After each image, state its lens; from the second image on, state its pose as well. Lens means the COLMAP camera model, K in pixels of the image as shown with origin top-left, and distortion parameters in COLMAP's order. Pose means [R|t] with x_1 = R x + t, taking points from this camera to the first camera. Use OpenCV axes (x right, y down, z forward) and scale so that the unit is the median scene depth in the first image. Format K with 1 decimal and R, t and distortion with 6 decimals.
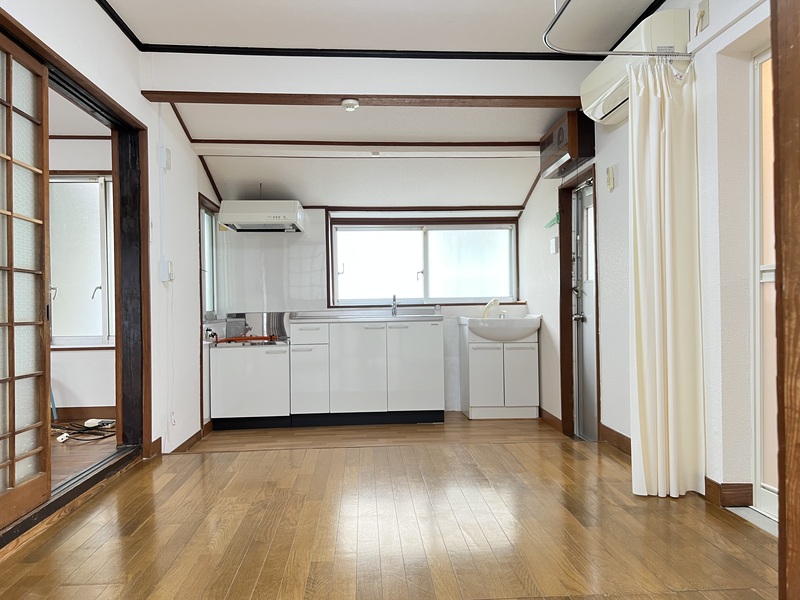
lens RADIAL K [[604.2, 0, 400.3], [0, 604.2, 301.4], [0, 0, 1]] dist [0.063717, -0.067857]
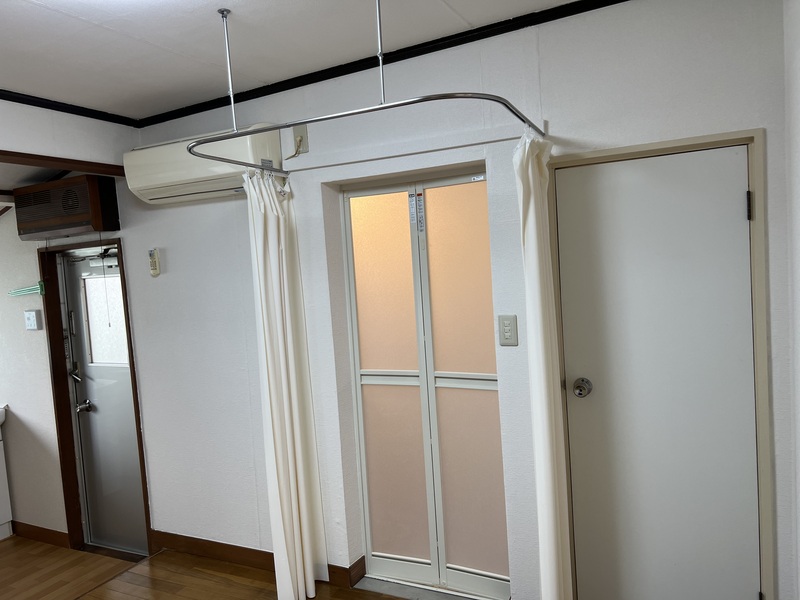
lens RADIAL K [[604.2, 0, 399.5], [0, 604.2, 301.4], [0, 0, 1]] dist [0.063717, -0.067857]
pose [[0.505614, -0.071023, 0.859832, -0.197449], [0.057734, 0.997157, 0.048417, -0.131334], [-0.860826, 0.025161, 0.508277, 0.184776]]
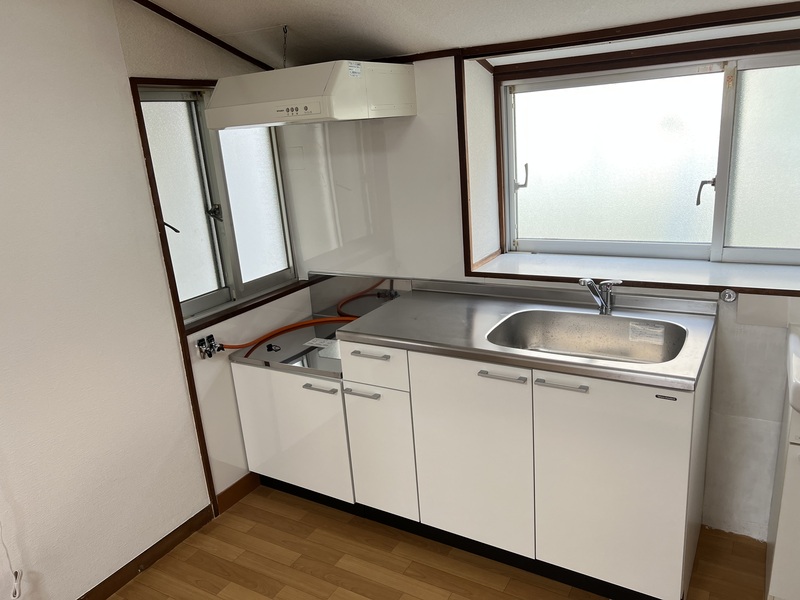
lens RADIAL K [[604.2, 0, 395.6], [0, 604.2, 299.7], [0, 0, 1]] dist [0.063717, -0.067857]
pose [[0.819782, 0.113448, -0.561326, 0.129059], [0.068895, 0.953525, 0.293332, -0.138980], [0.568516, -0.279141, 0.773867, 0.696193]]
